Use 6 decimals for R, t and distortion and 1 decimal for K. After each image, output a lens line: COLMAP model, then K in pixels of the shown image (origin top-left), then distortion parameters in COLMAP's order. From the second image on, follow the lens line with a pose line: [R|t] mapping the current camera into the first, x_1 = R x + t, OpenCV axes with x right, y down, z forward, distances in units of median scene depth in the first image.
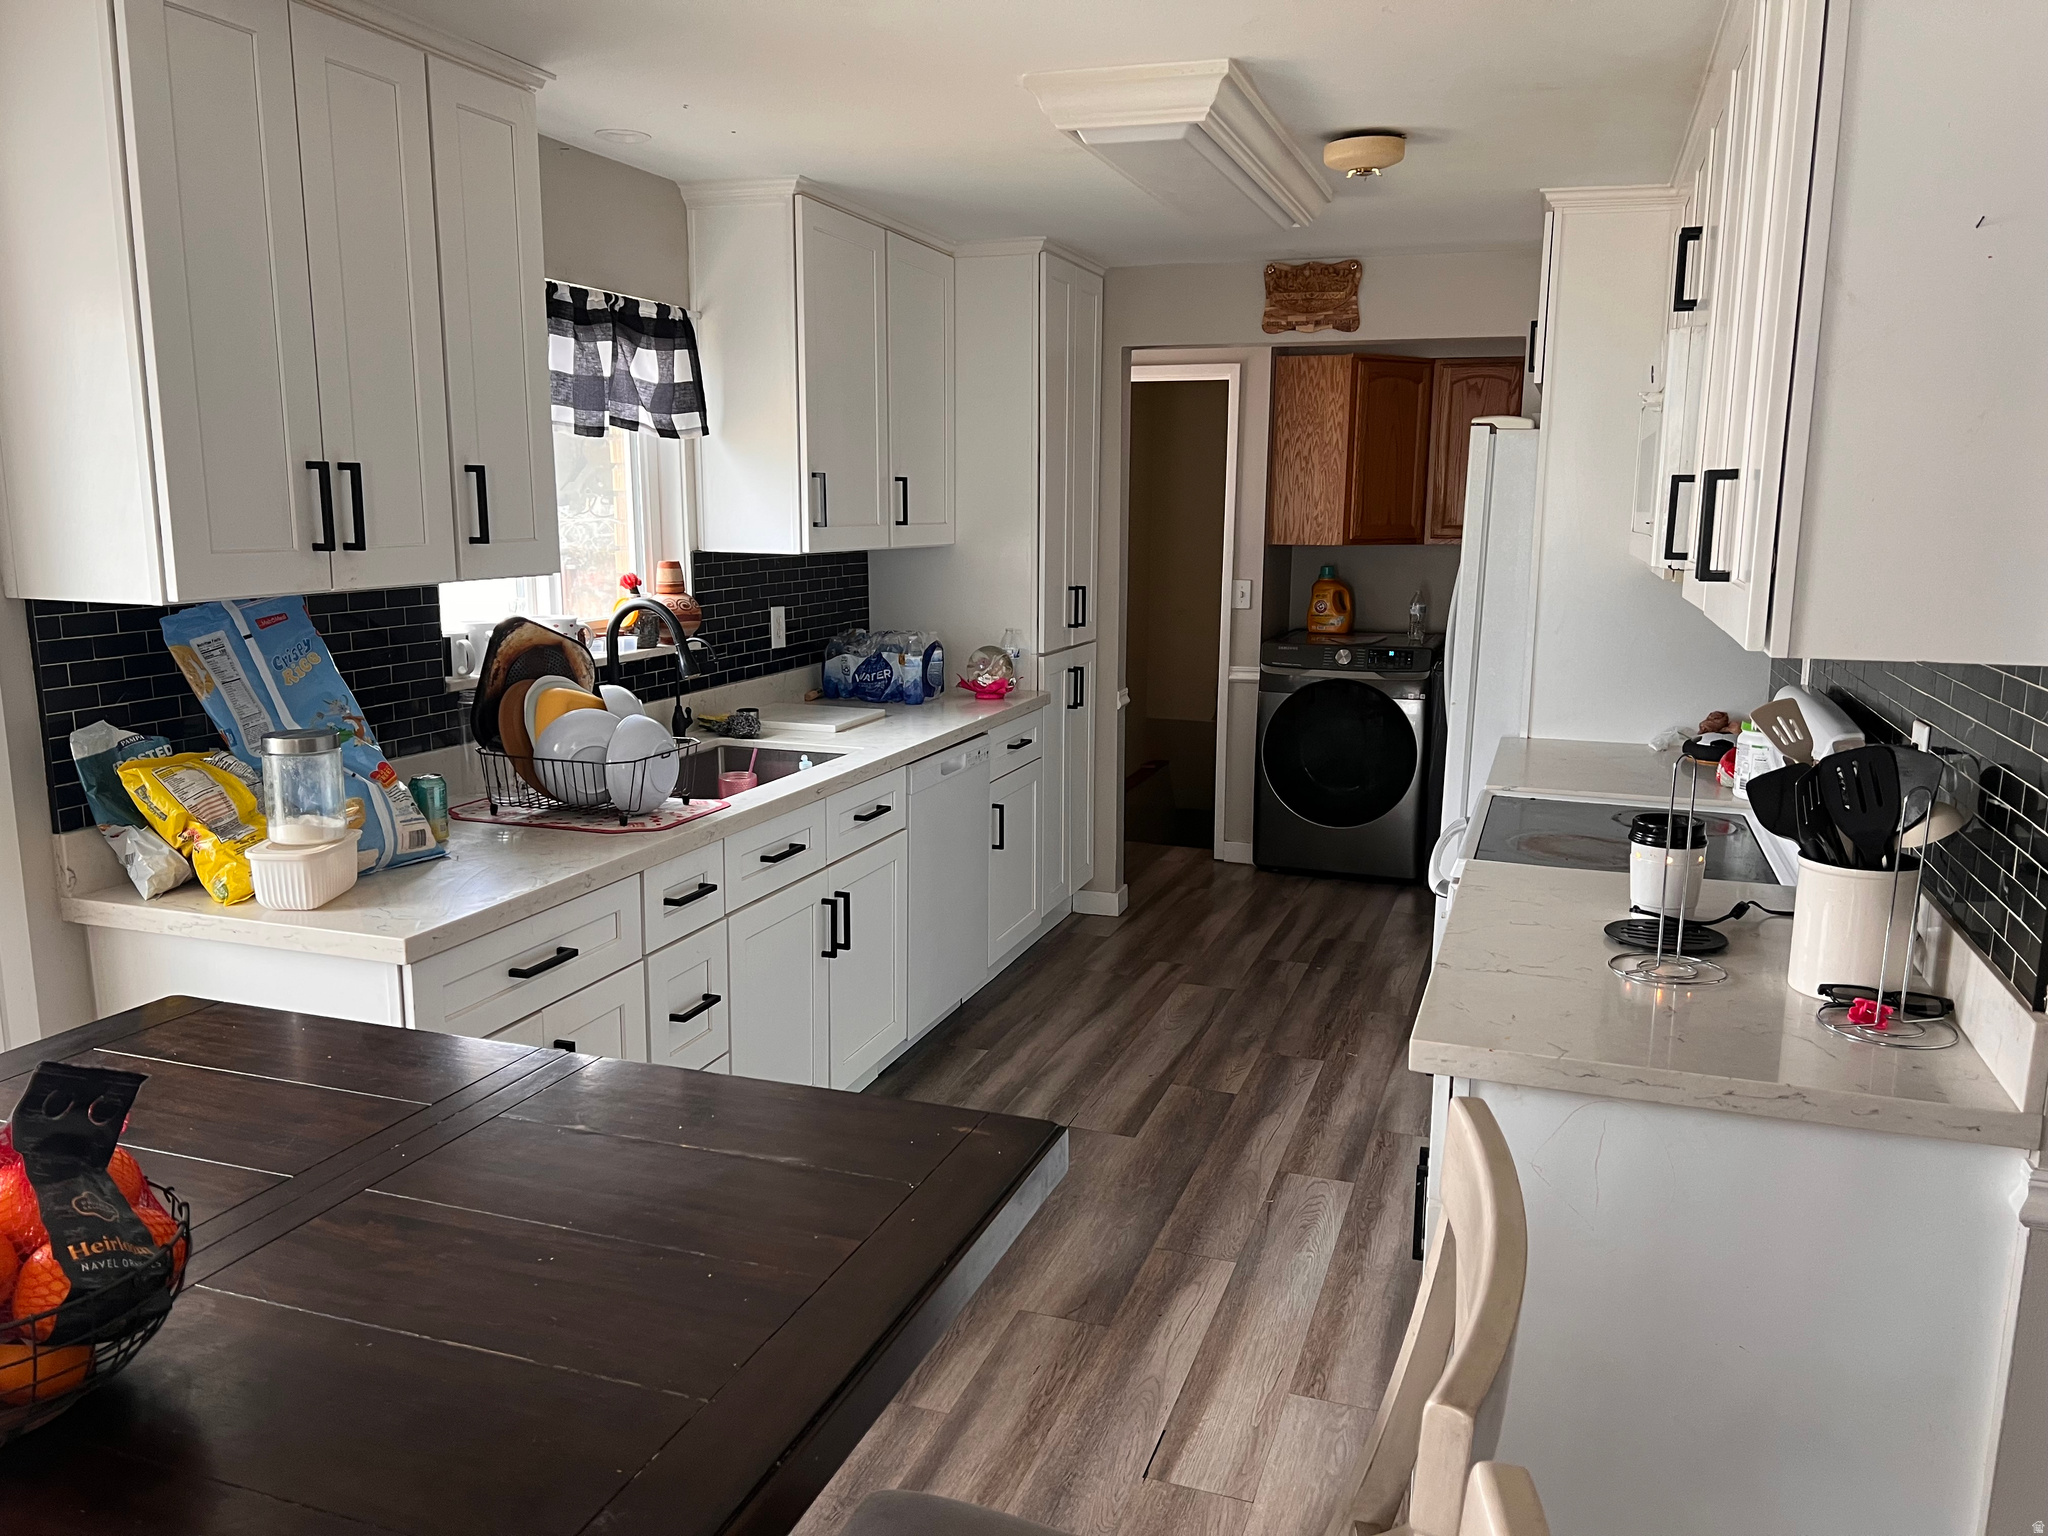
lens RADIAL K [[1543.7, 0, 1030.7], [0, 1543.7, 773.2], [0, 0, 1]] dist [0.091166, -0.000876]
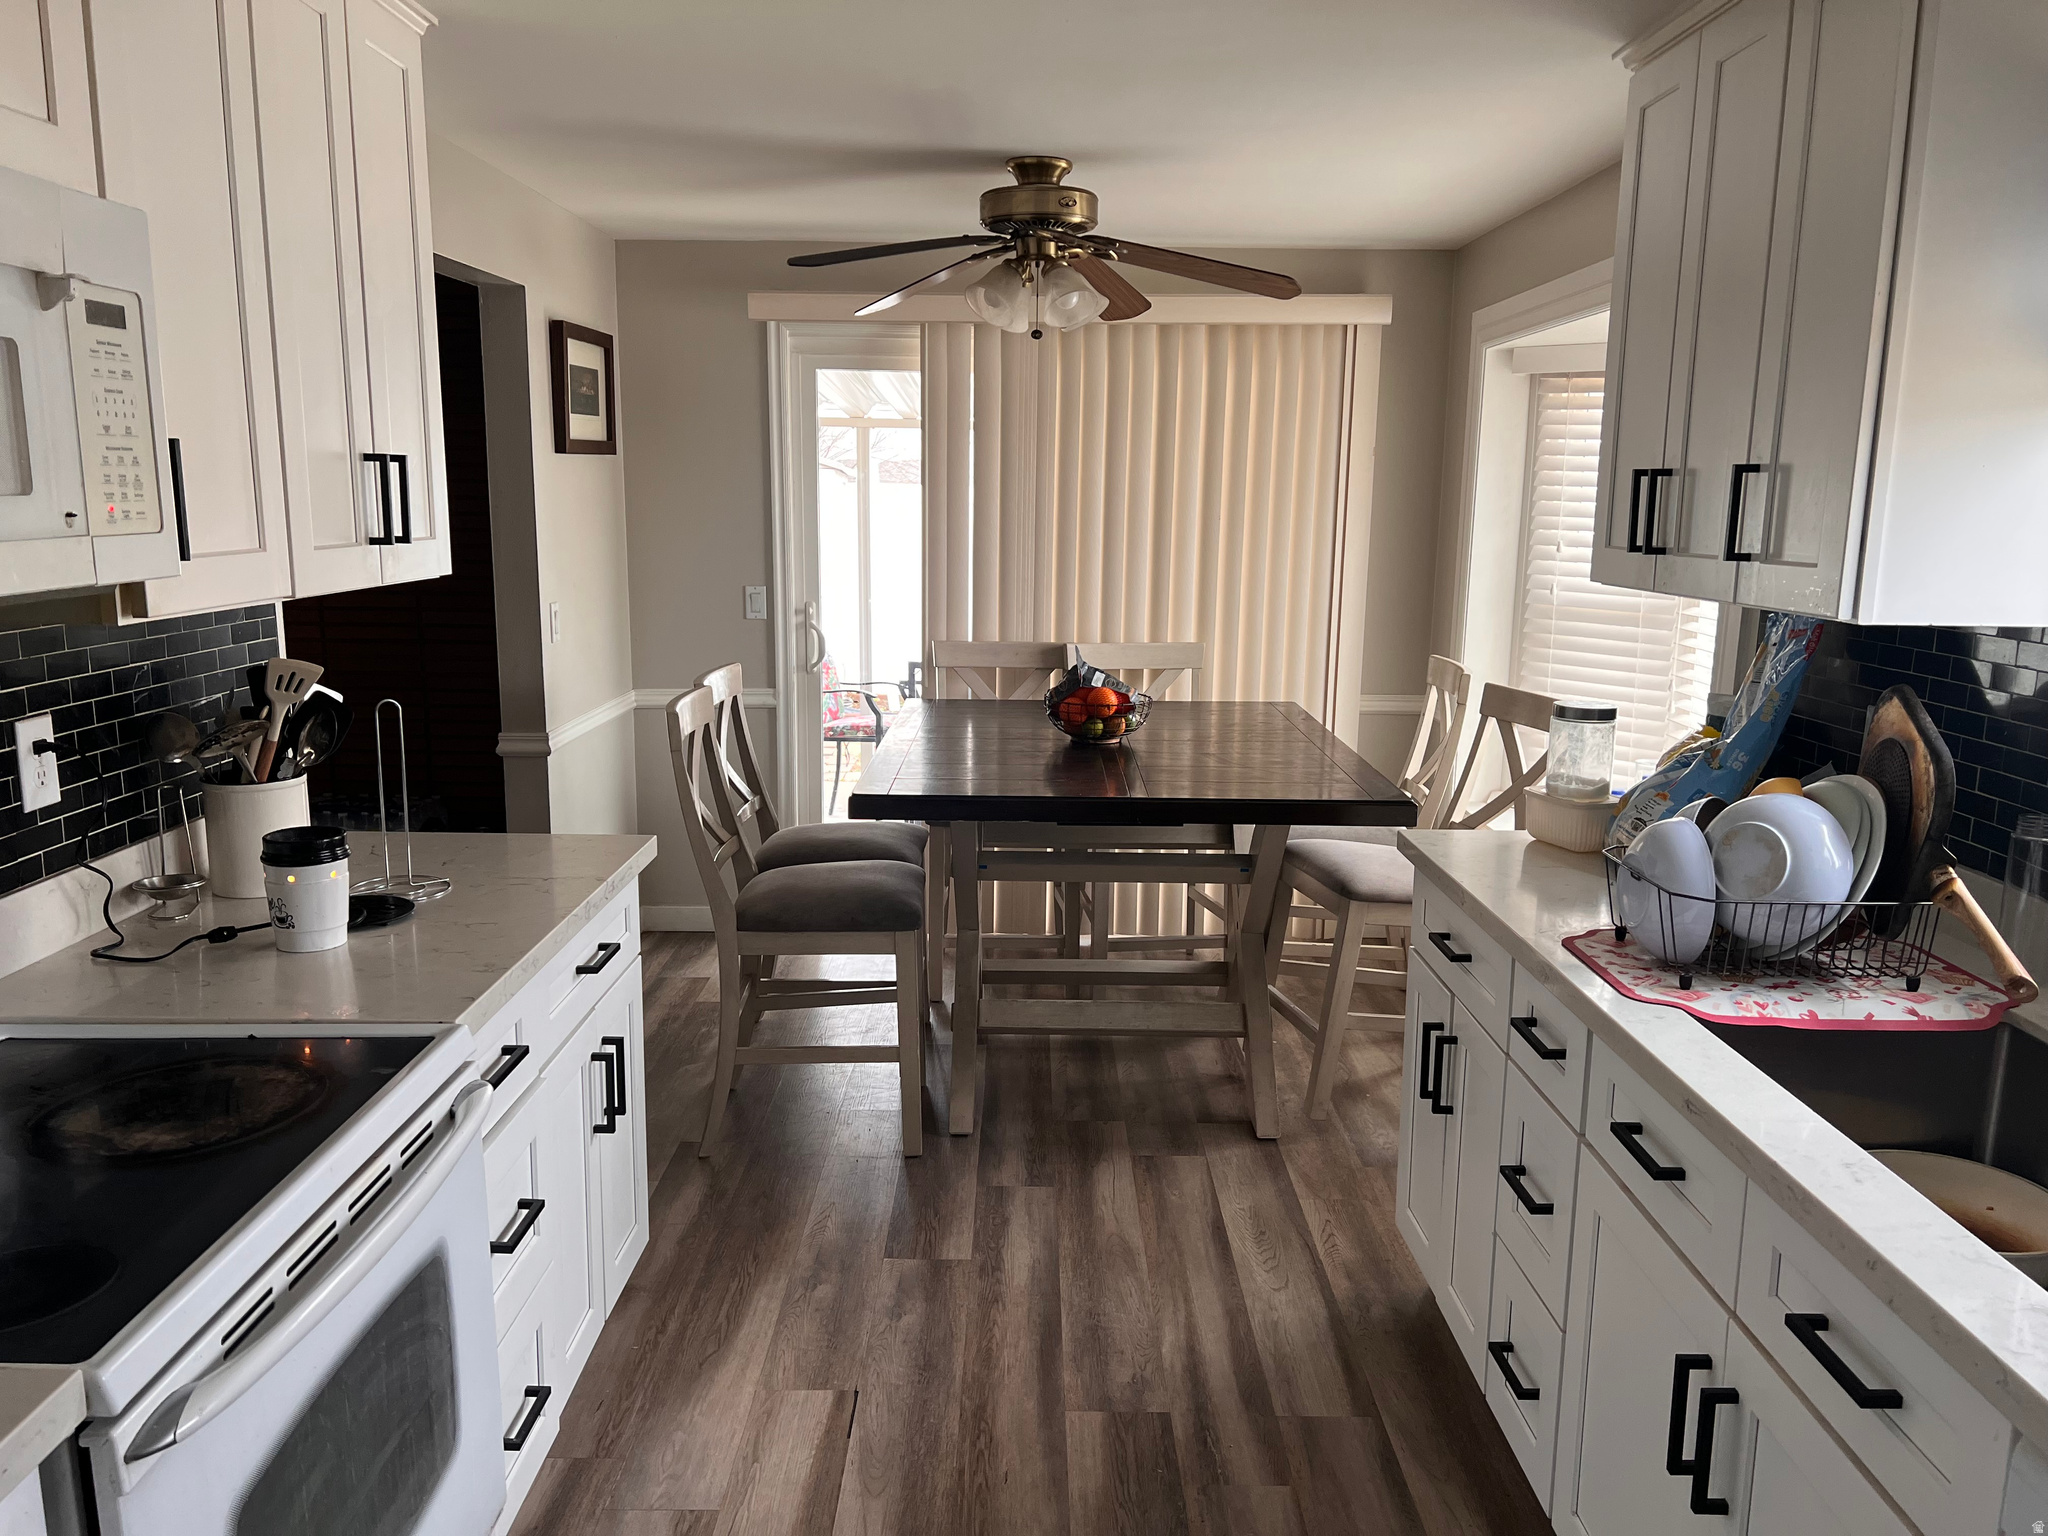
lens RADIAL K [[1545.6, 0, 1019.4], [0, 1545.6, 776.6], [0, 0, 1]] dist [0.049109, -0.047957]
pose [[-0.944658, 0.035009, -0.326183, 0.273303], [-0.082673, 0.936793, 0.339975, -0.291731], [0.317468, 0.348127, -0.882055, 1.663797]]
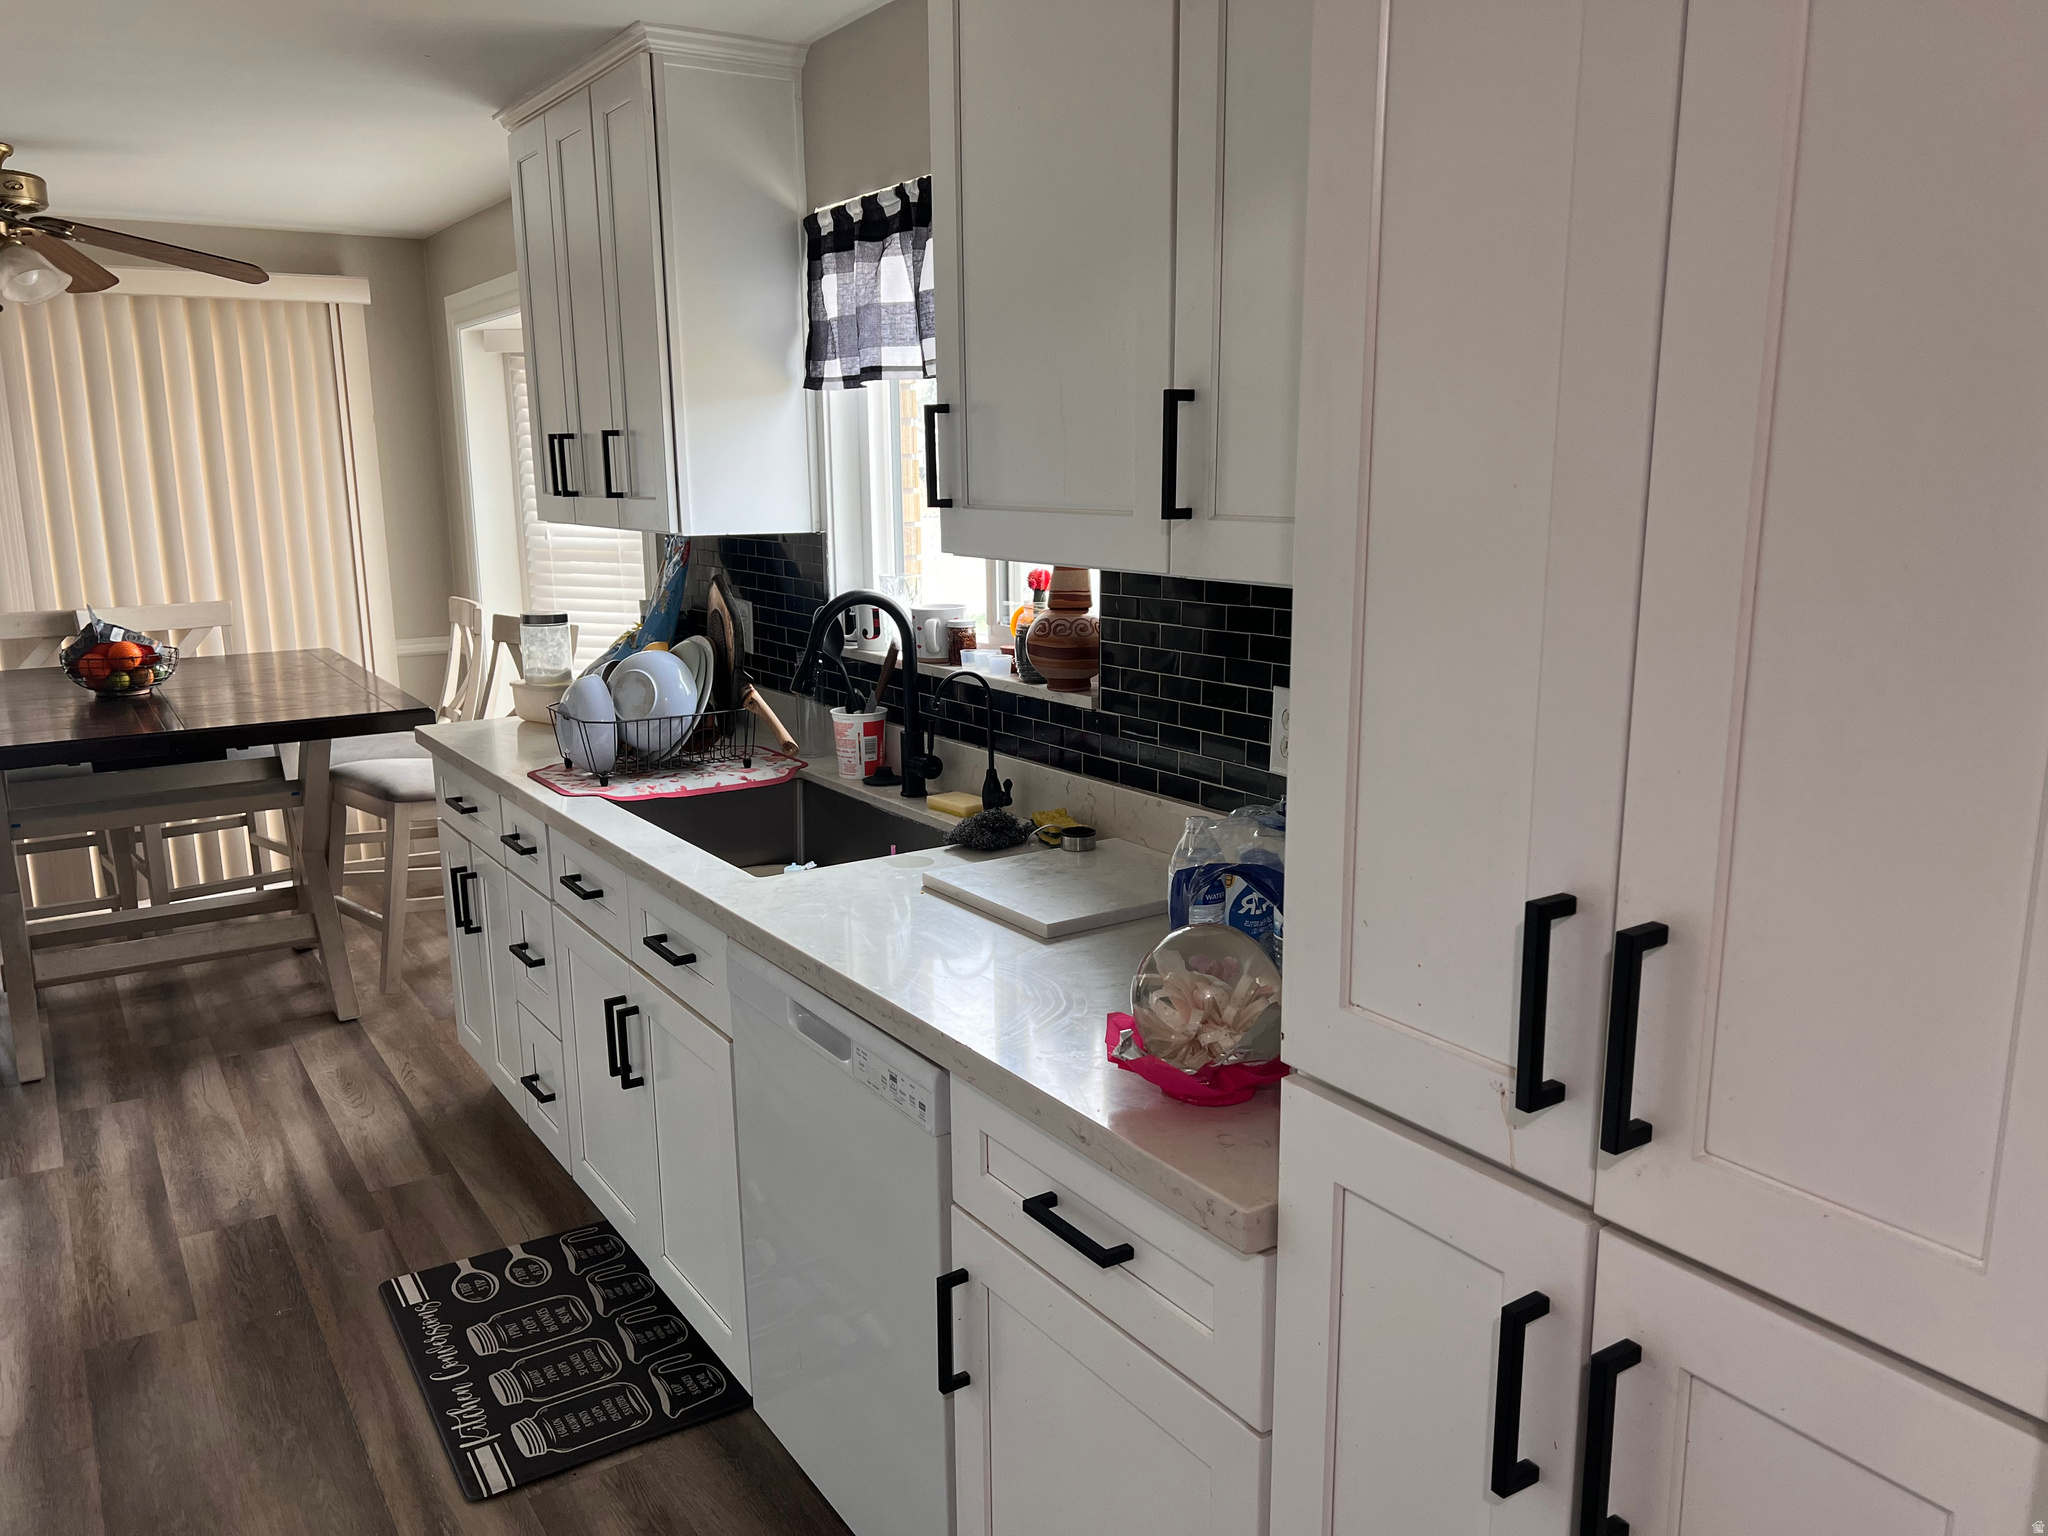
lens RADIAL K [[1545.6, 0, 1019.4], [0, 1545.6, 776.6], [0, 0, 1]] dist [0.049109, -0.047957]
pose [[-0.612128, 0.154615, -0.775495, 0.403495], [-0.137443, 0.944968, 0.296892, -0.342567], [0.778722, 0.288322, -0.557191, 1.977264]]
